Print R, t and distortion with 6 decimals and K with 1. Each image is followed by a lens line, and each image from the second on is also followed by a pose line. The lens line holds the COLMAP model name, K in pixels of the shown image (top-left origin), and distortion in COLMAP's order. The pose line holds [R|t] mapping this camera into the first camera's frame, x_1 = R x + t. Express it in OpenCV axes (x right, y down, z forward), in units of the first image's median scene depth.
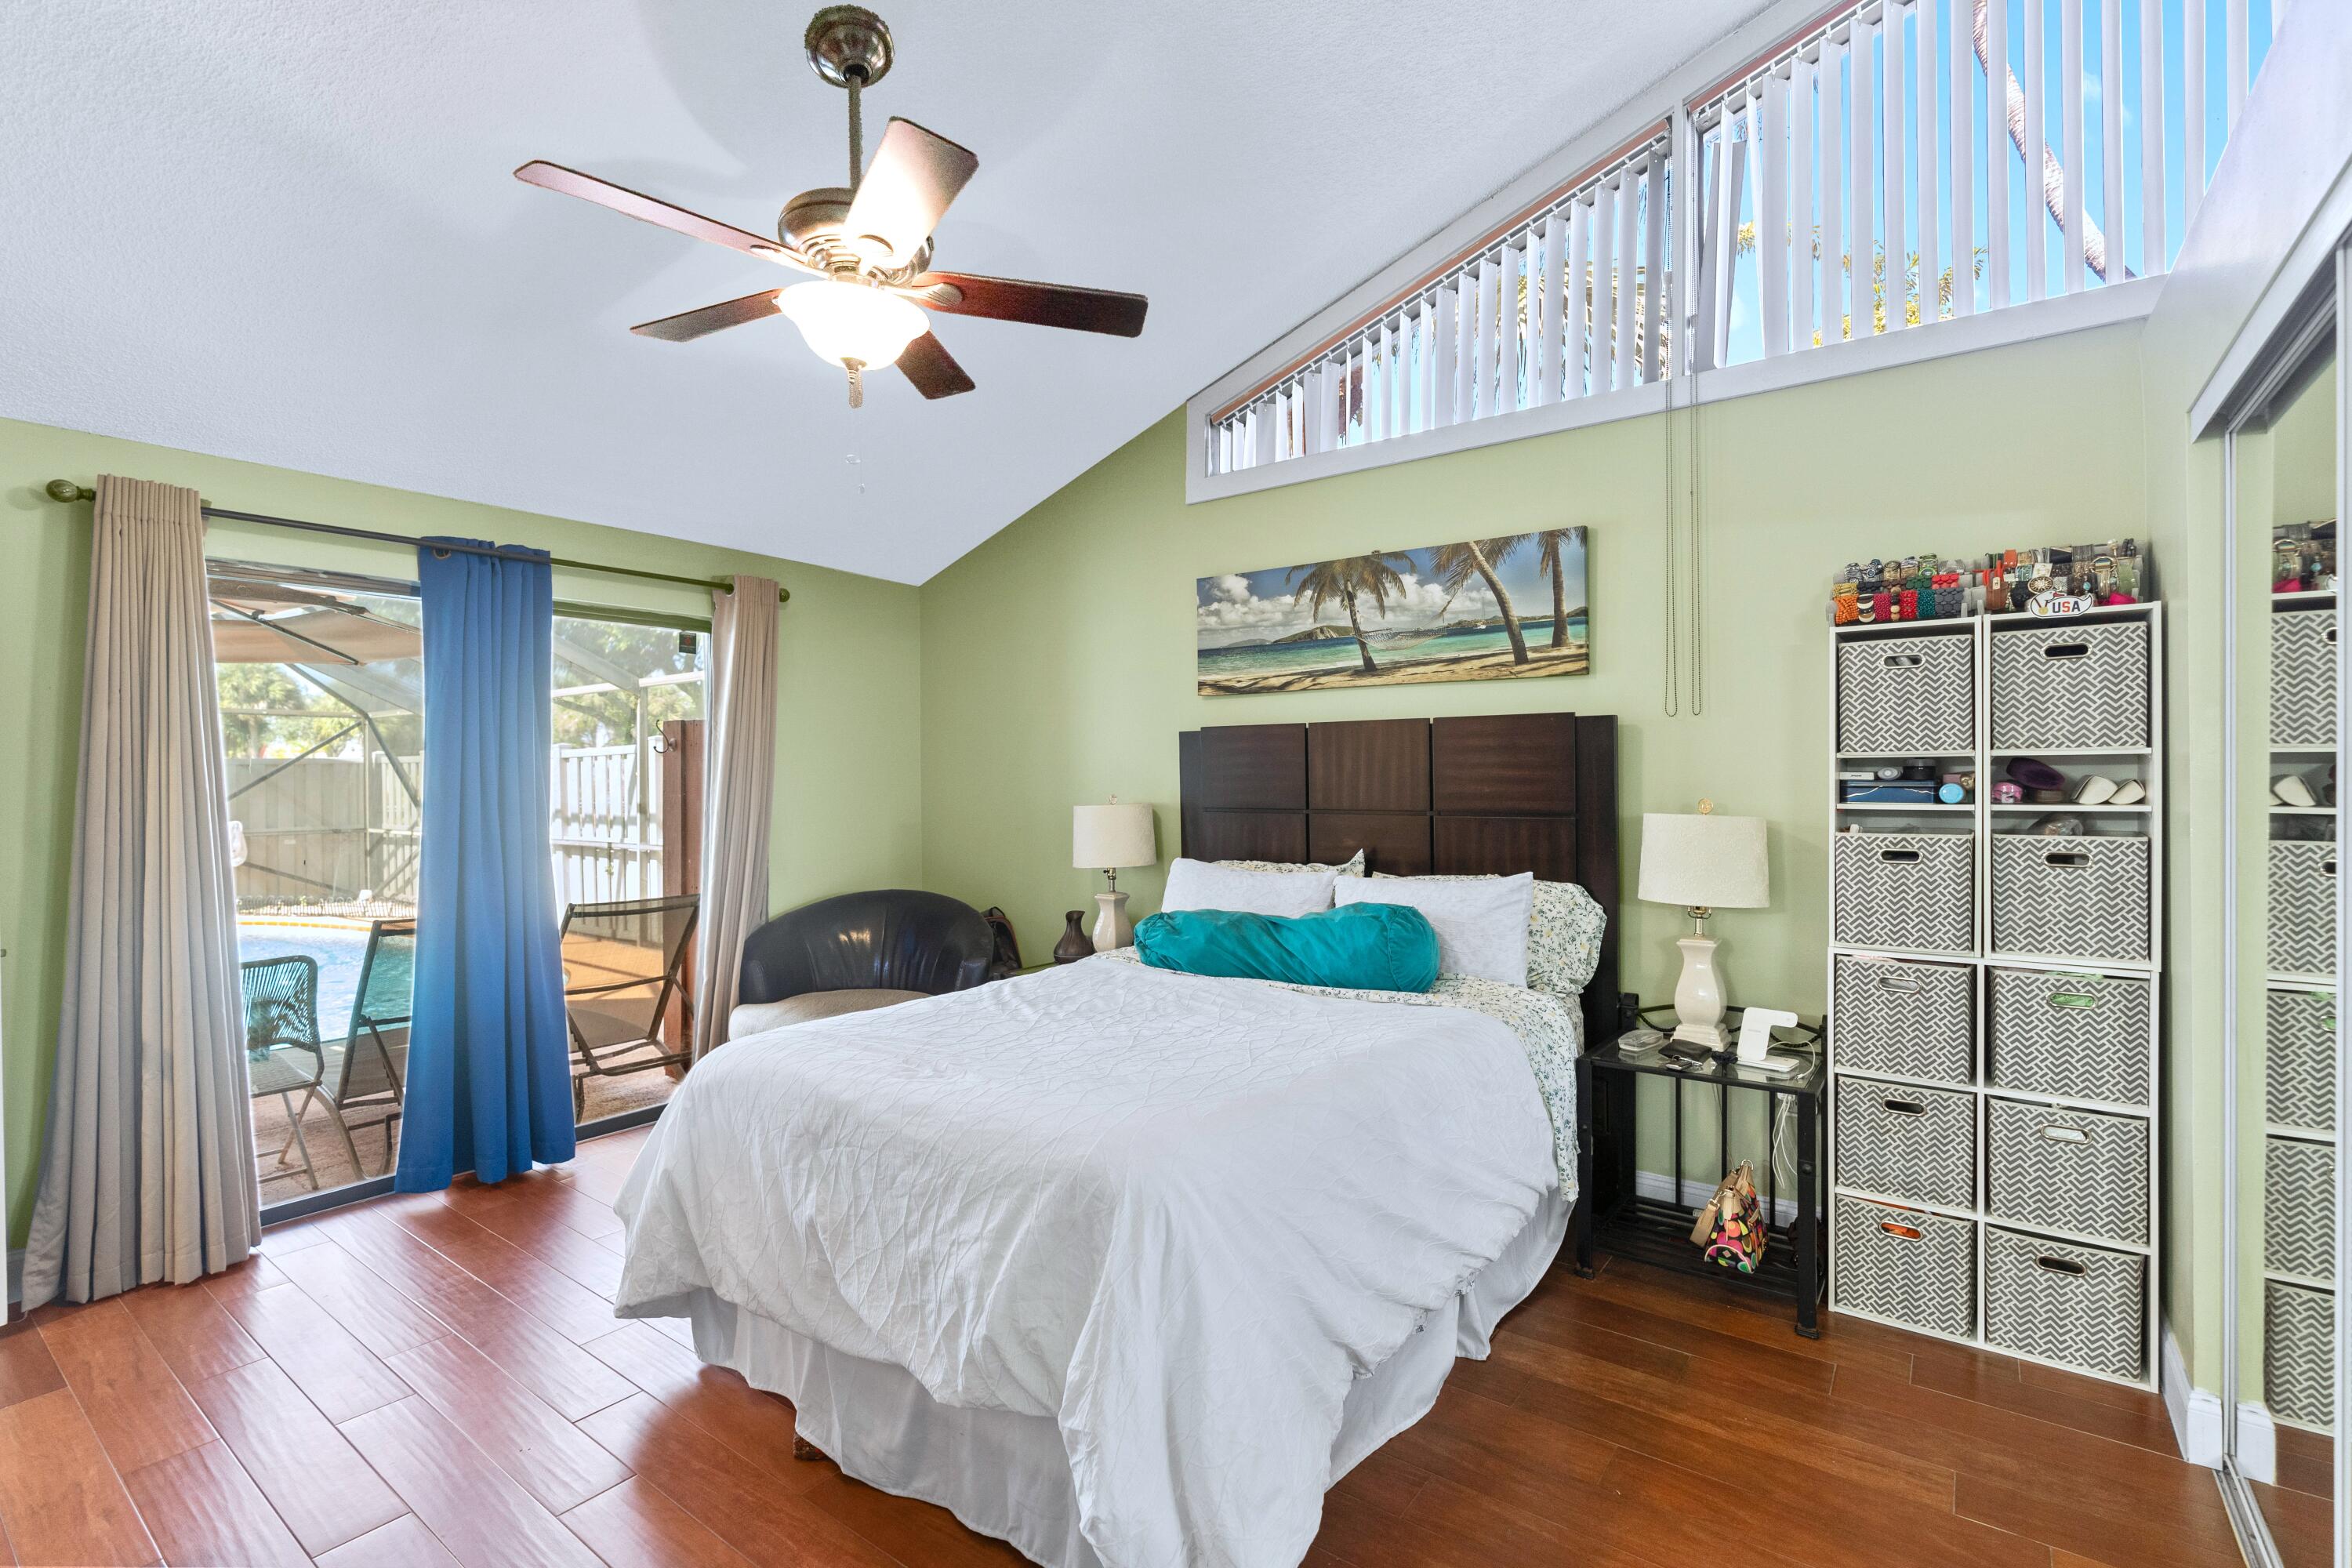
lens RADIAL K [[1059.1, 0, 1171.9], [0, 1059.1, 779.8], [0, 0, 1]] dist [0.001326, 0.000145]
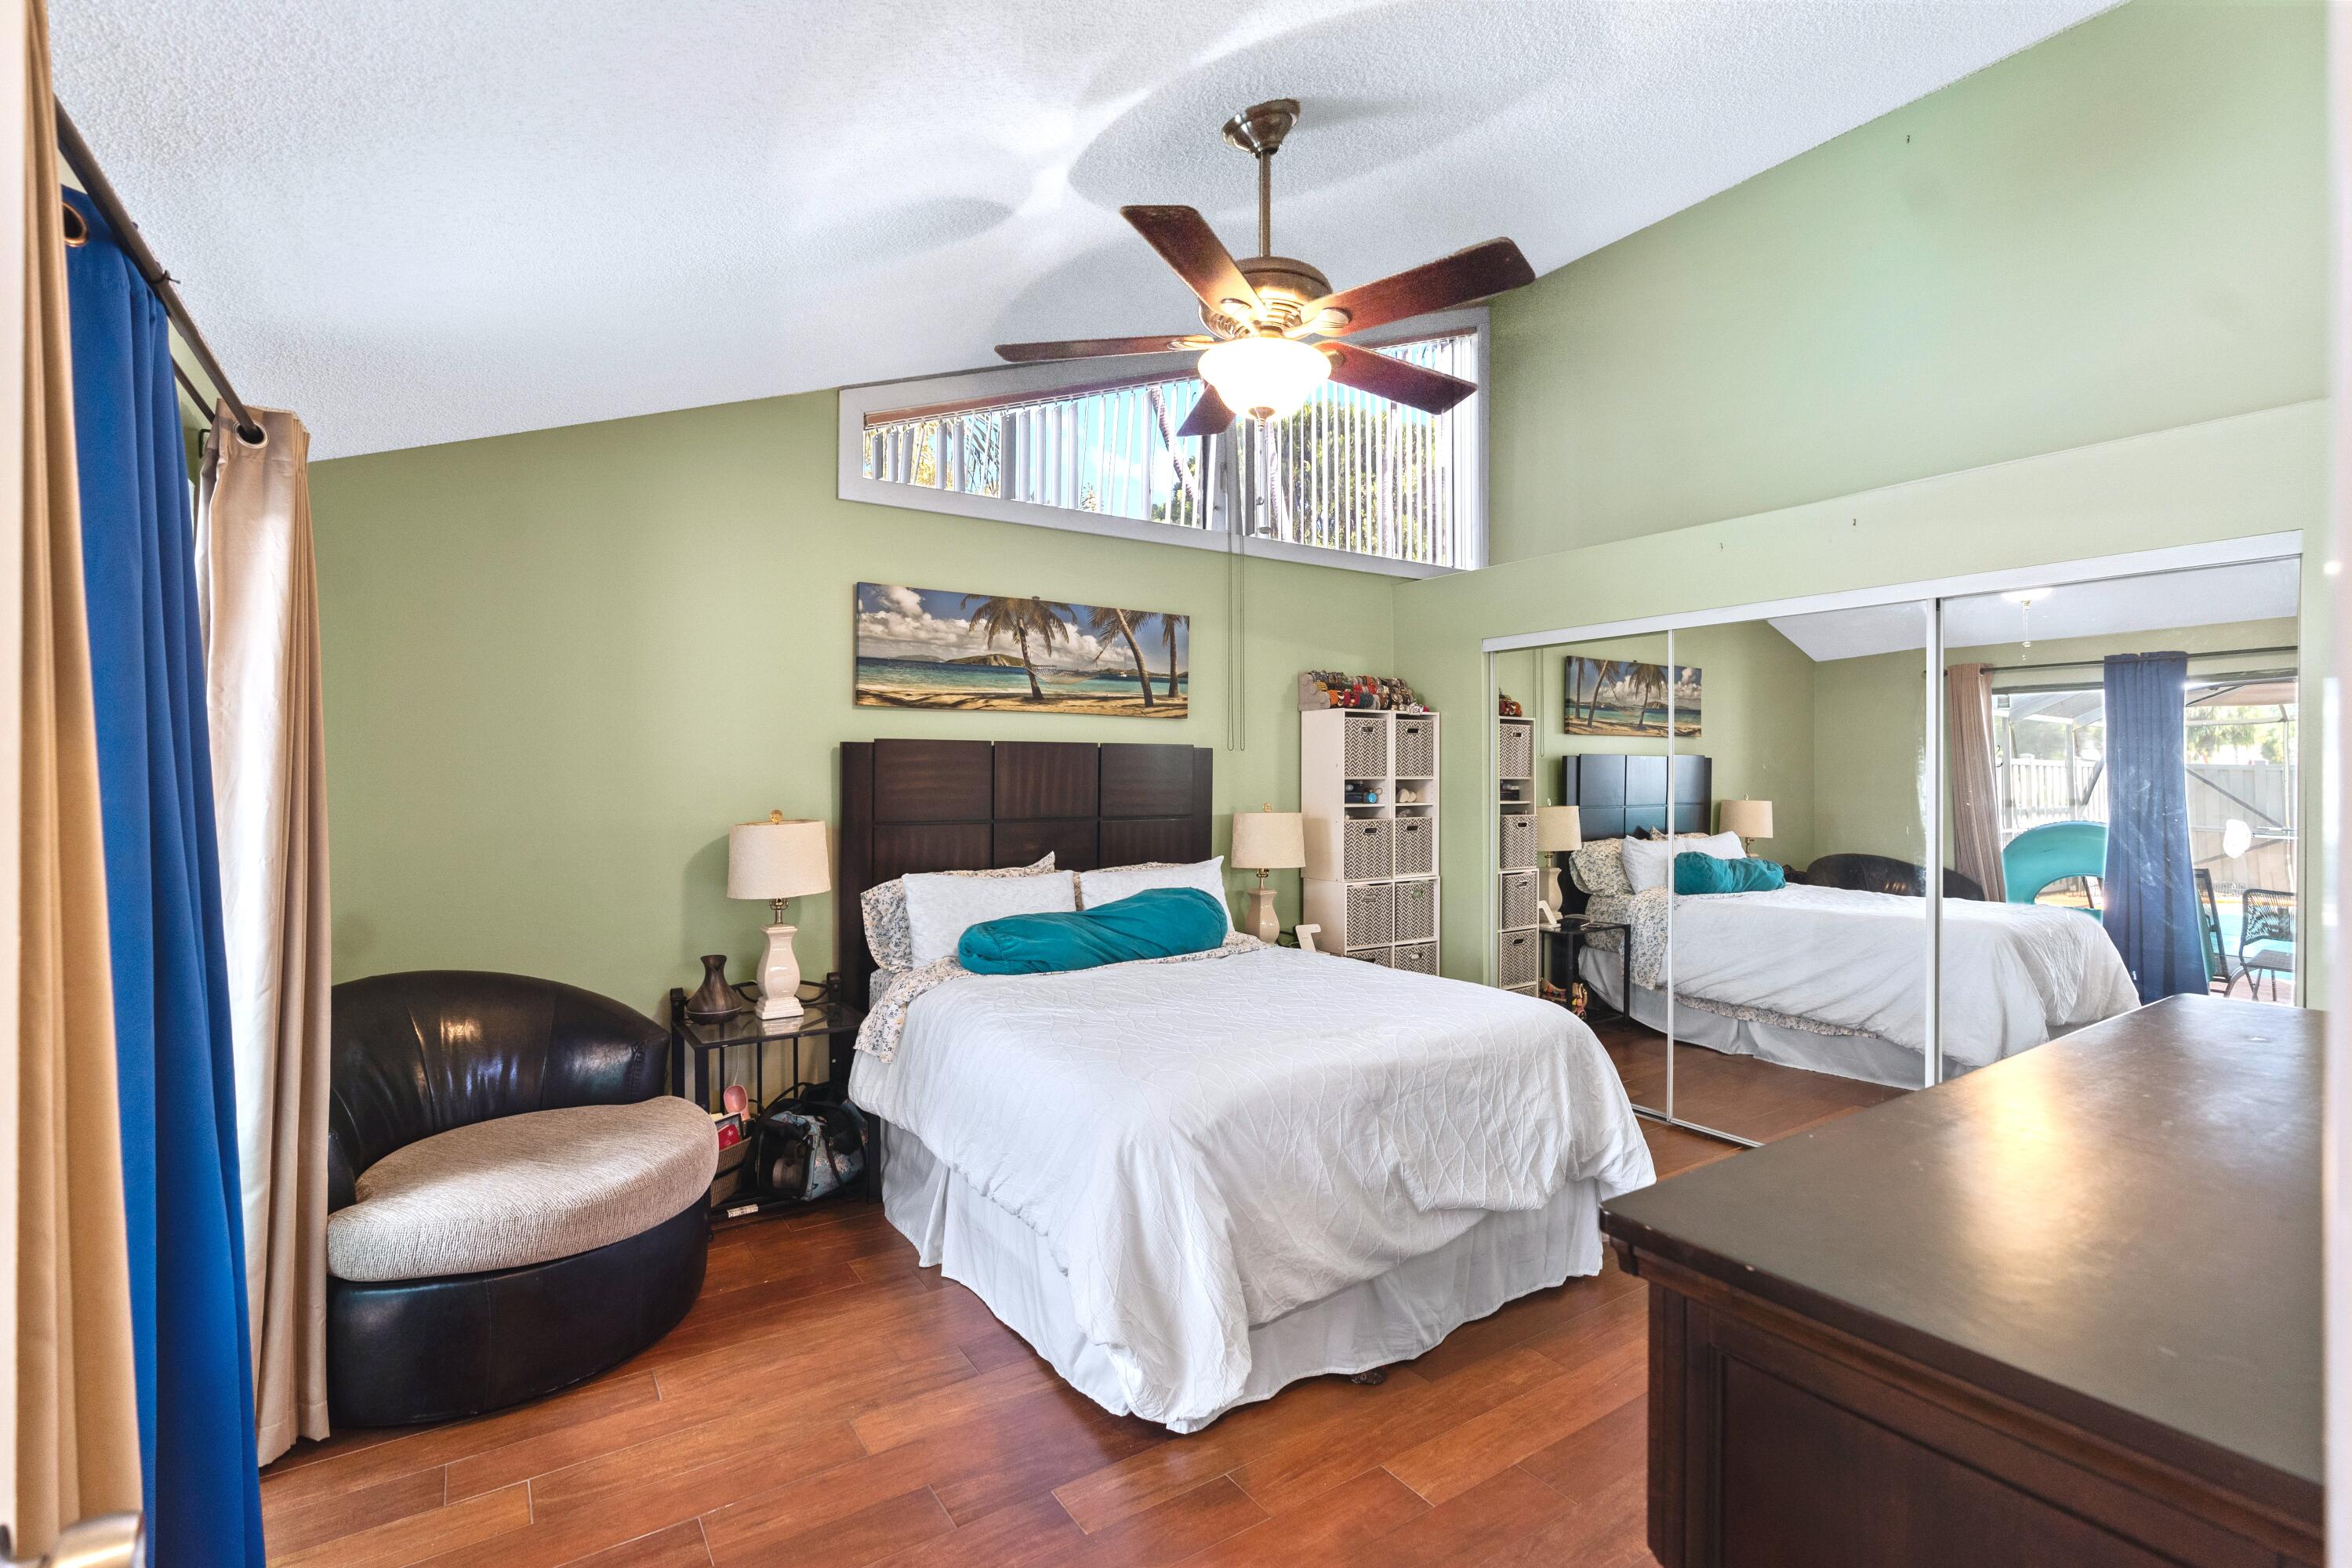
lens RADIAL K [[1059.1, 0, 1171.9], [0, 1059.1, 779.8], [0, 0, 1]] dist [0.001326, 0.000145]
pose [[0.346186, 0.004437, 0.938155, -0.856673], [0.003033, 0.999978, -0.005849, -0.006646], [-0.938161, 0.004870, 0.346165, 0.456912]]
